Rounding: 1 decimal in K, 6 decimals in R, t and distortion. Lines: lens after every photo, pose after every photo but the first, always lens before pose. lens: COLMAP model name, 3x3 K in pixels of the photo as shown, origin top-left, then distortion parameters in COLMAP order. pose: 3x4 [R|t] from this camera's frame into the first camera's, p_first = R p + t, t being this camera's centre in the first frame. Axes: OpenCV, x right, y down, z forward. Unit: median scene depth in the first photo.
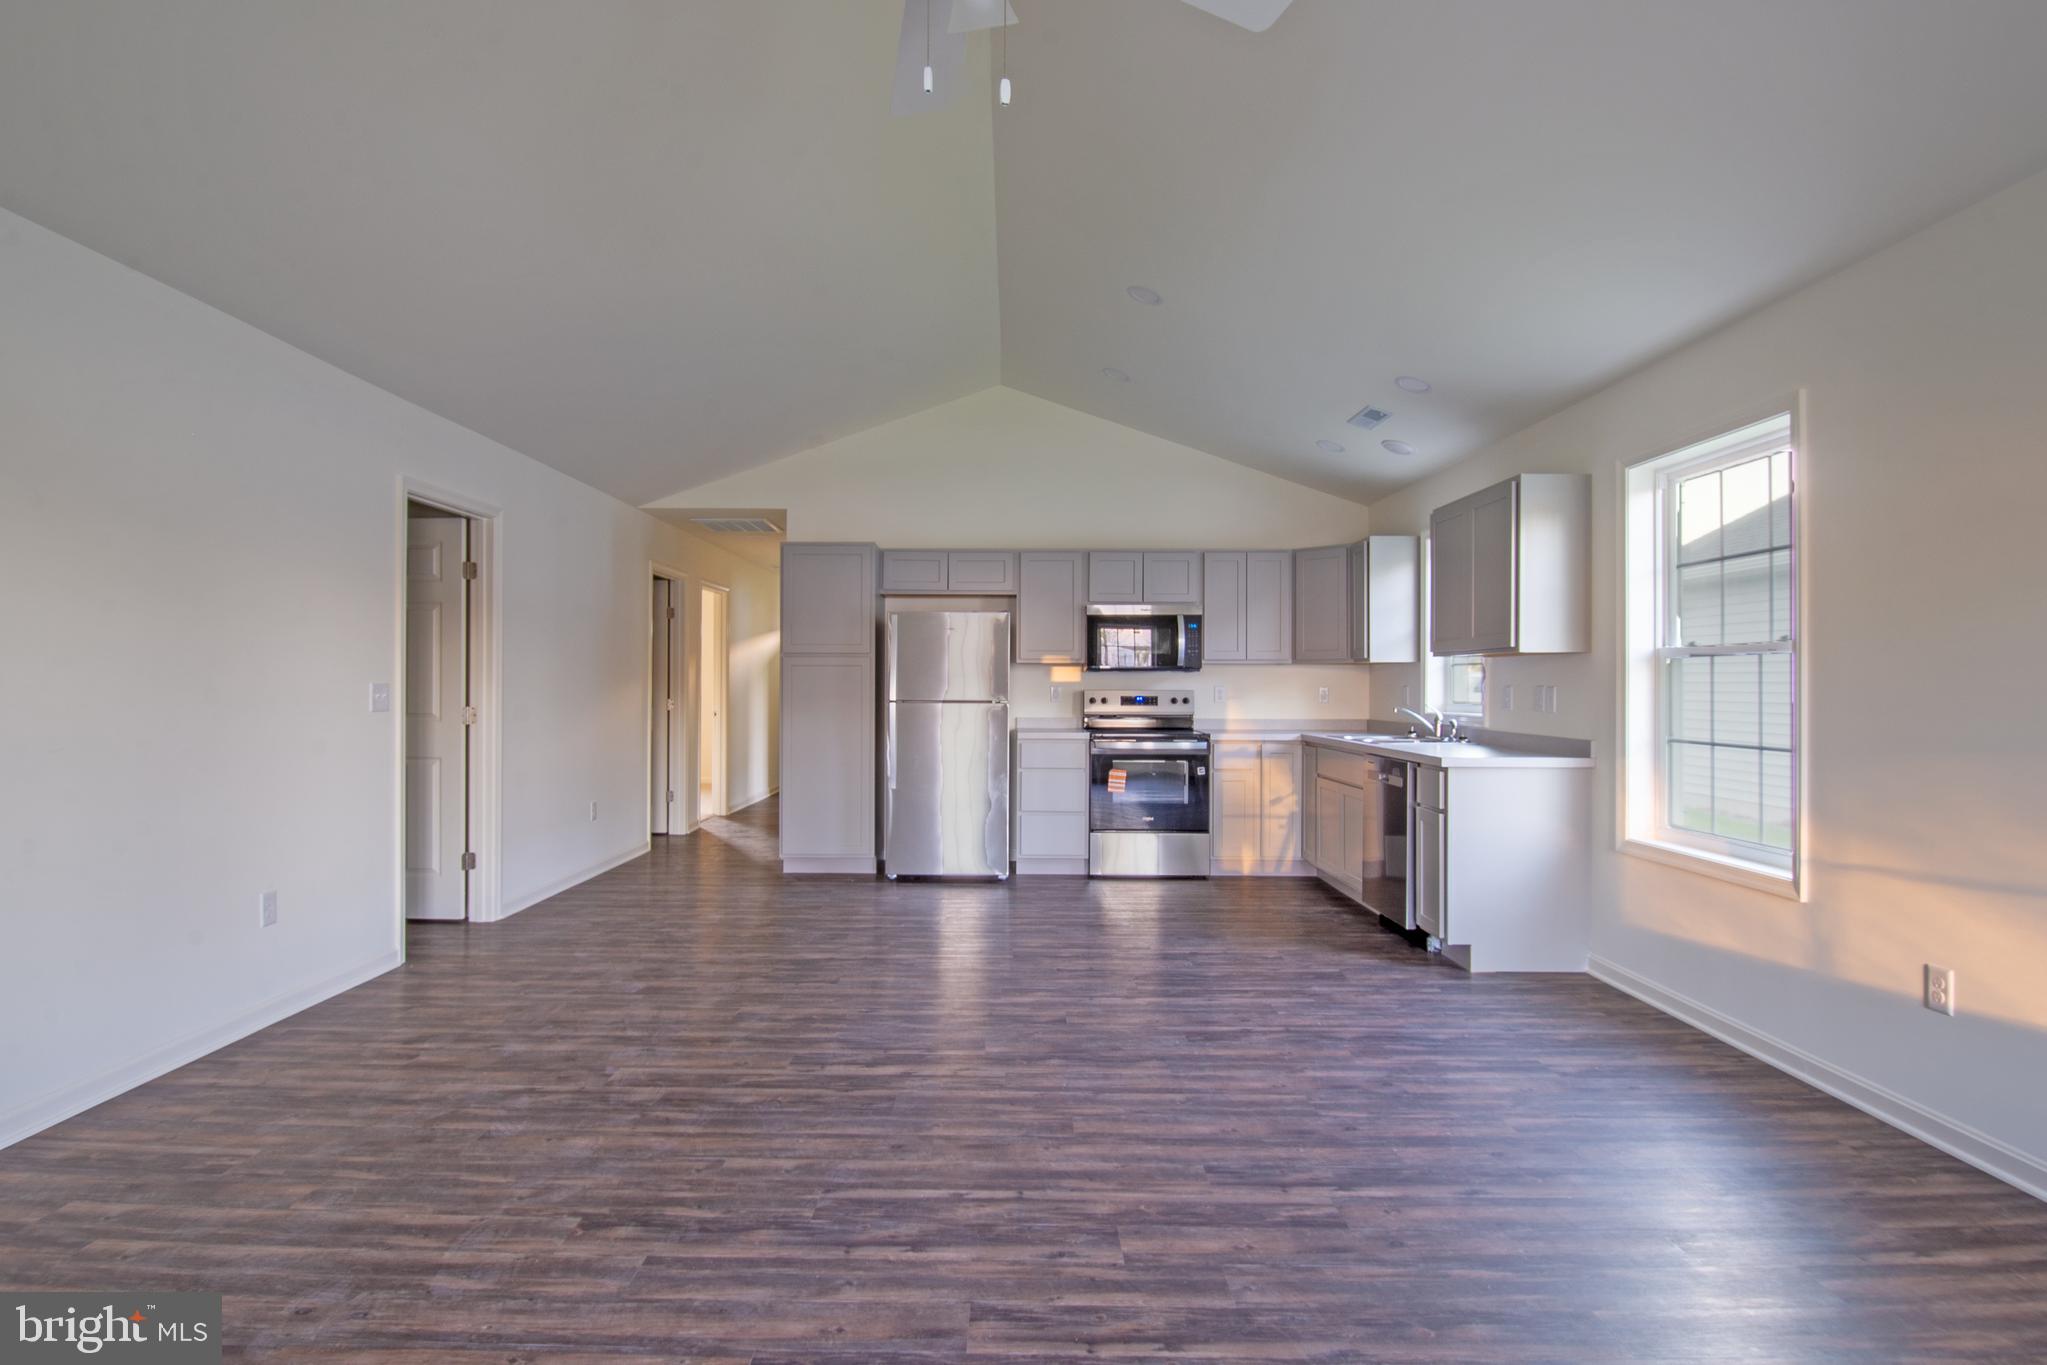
lens RADIAL K [[1013.2, 0, 1017.8], [0, 1013.2, 680.3], [0, 0, 1]] dist [-0.020016, -0.001166]
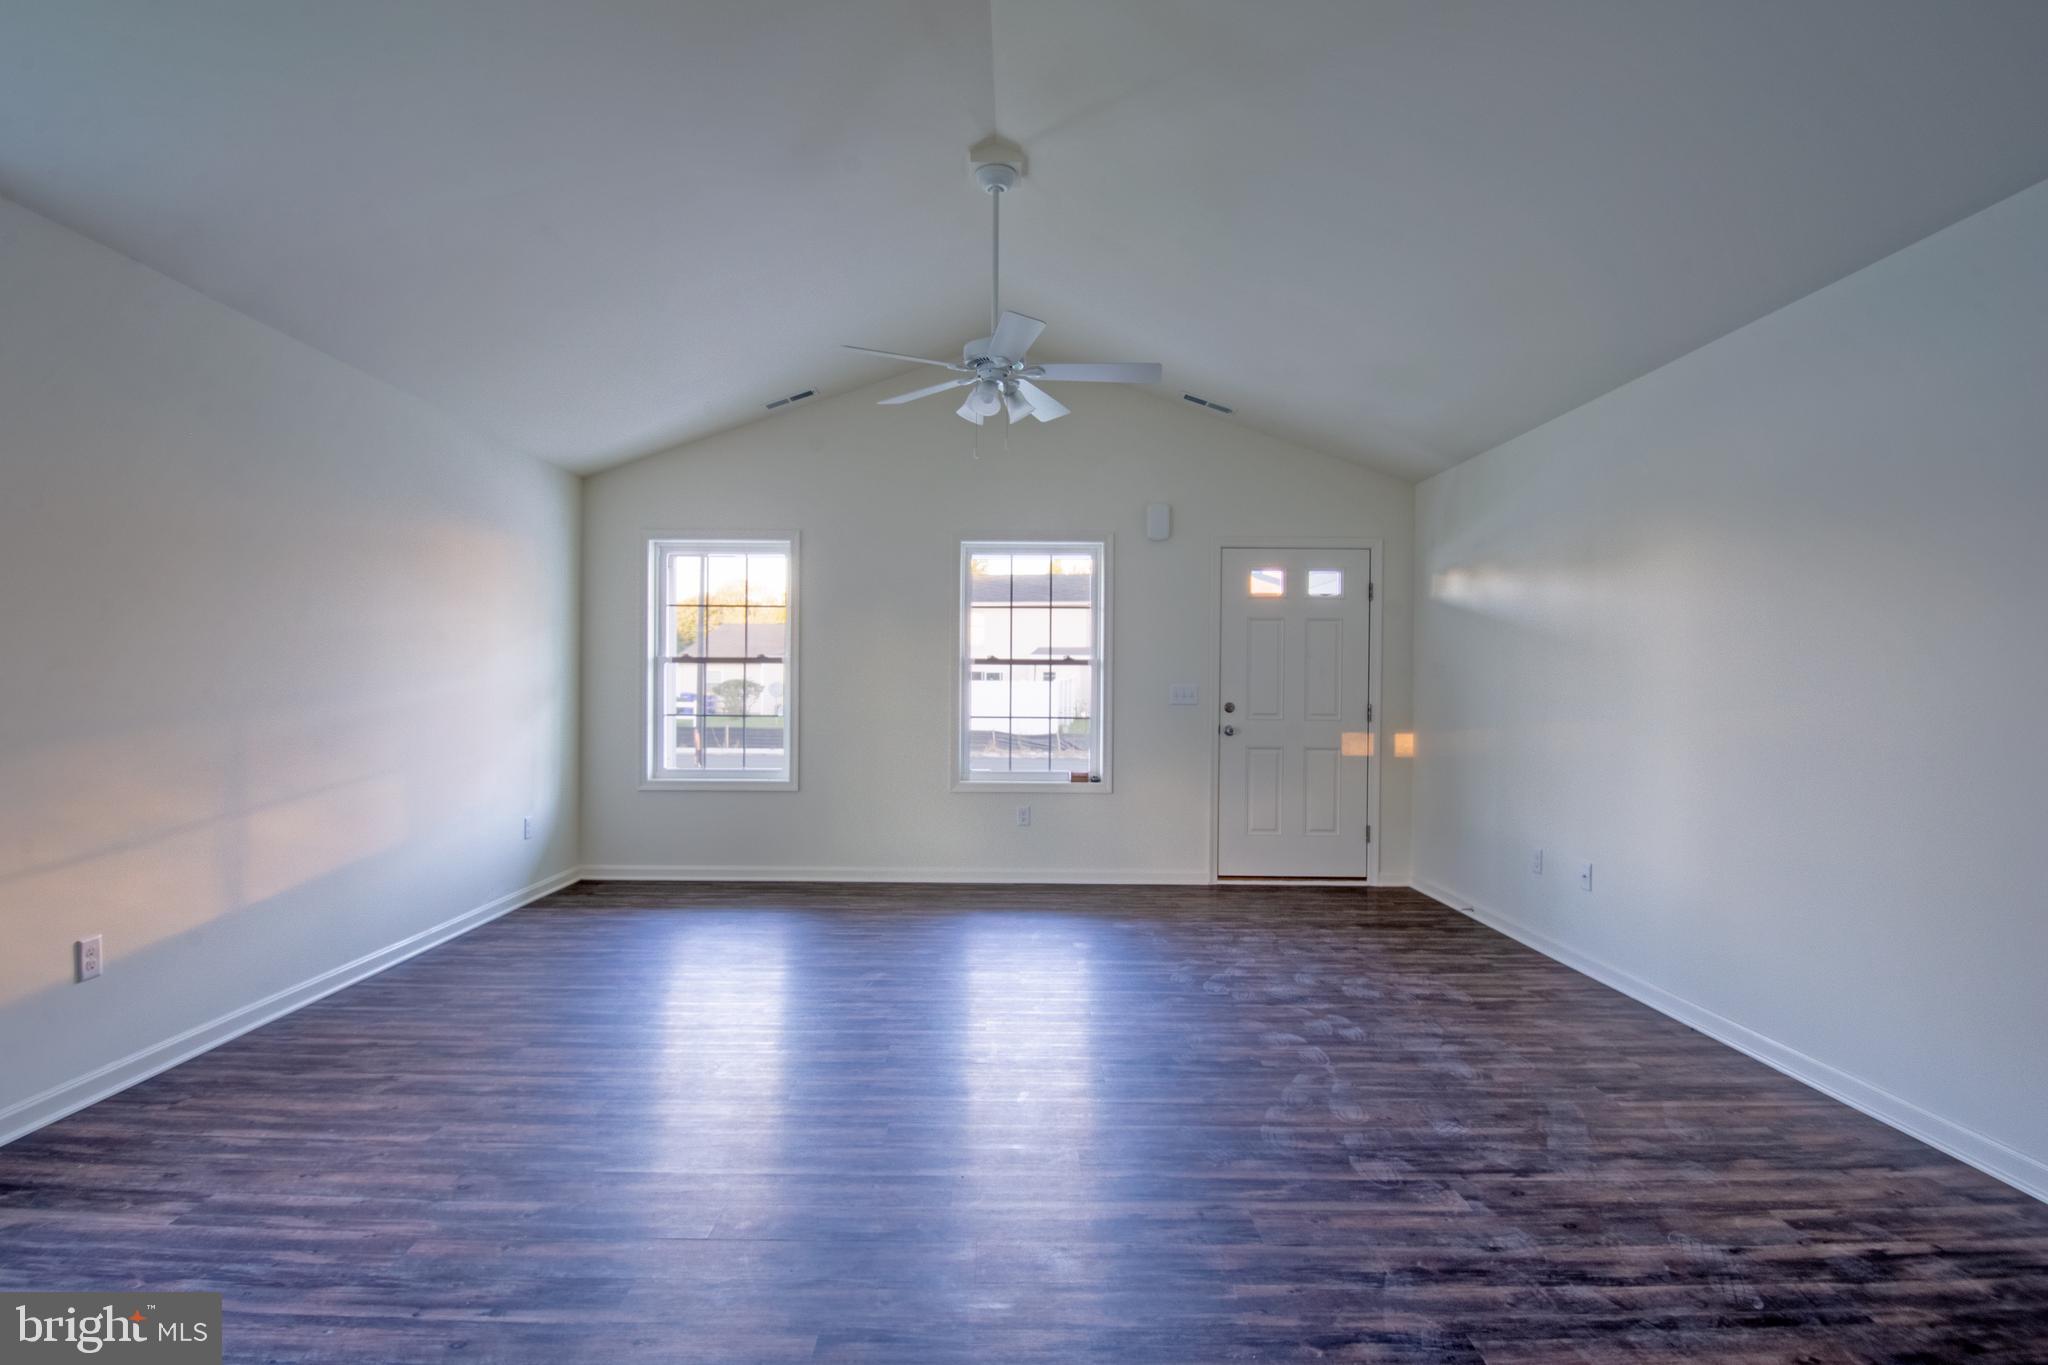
lens RADIAL K [[1013.7, 0, 1011.0], [0, 1013.7, 691.0], [0, 0, 1]] dist [-0.020016, -0.001166]
pose [[-0.999932, -0.011298, 0.002807, -0.058784], [-0.011304, 0.999934, -0.002035, 0.012336], [-0.002783, -0.002067, -0.999994, 1.845402]]
